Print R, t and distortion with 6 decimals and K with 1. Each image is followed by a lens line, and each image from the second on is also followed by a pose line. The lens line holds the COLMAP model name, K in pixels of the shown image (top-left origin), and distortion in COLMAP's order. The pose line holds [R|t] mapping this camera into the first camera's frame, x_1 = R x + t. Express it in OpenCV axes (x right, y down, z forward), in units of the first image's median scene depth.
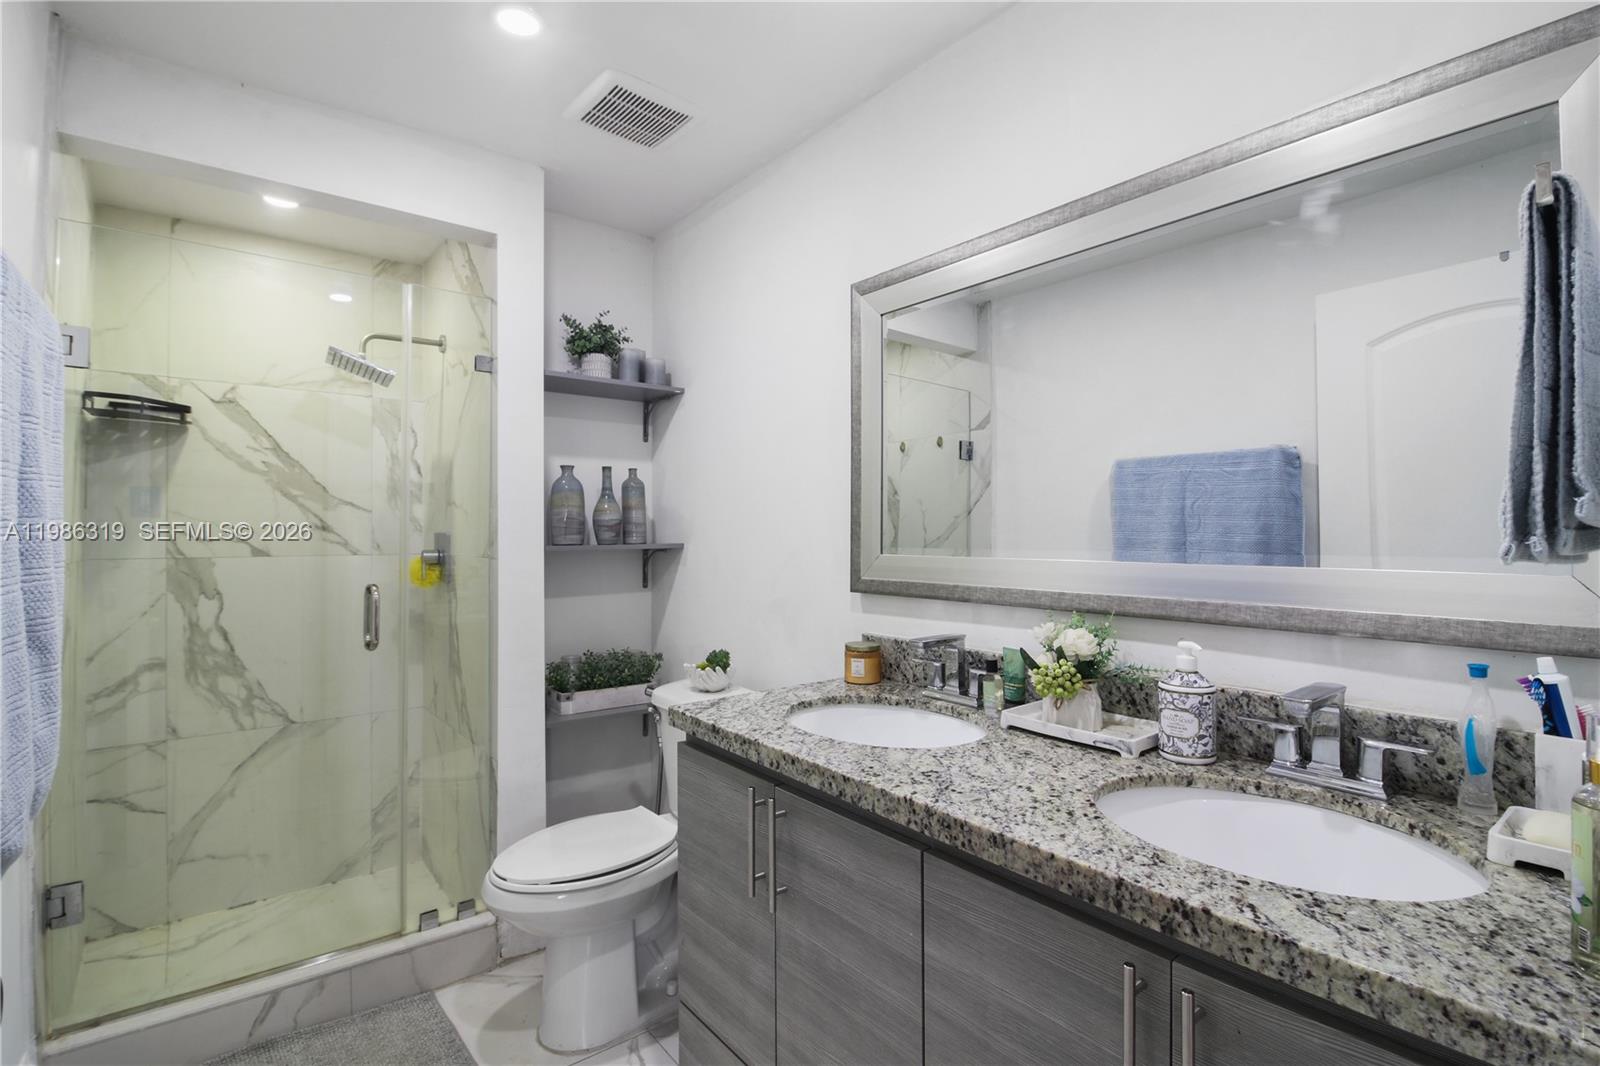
lens RADIAL K [[748.4, 0, 788.6], [0, 748.4, 527.0], [0, 0, 1]] dist [-0.000862, -0.011766]
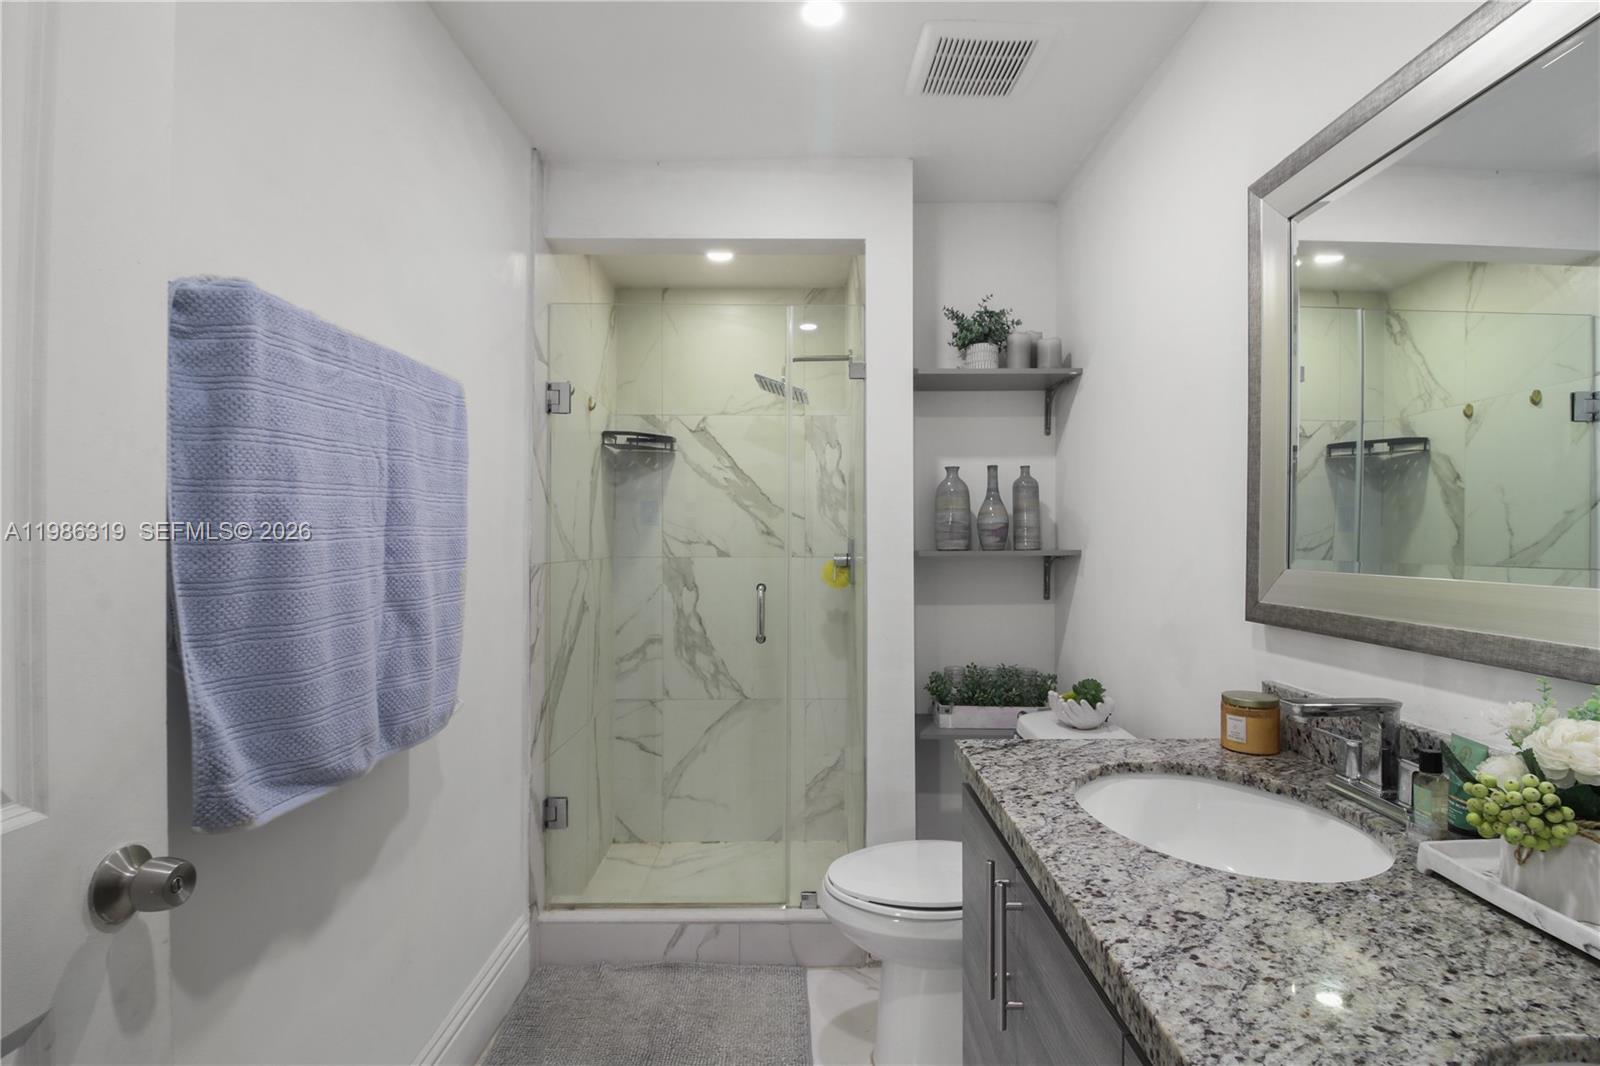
lens RADIAL K [[748.4, 0, 803.1], [0, 748.4, 542.7], [0, 0, 1]] dist [-0.000862, -0.011766]
pose [[0.785119, 0.004424, -0.619329, 0.161743], [0.005107, 0.999894, 0.013616, 0.000743], [0.619324, -0.013853, 0.785013, 0.152023]]
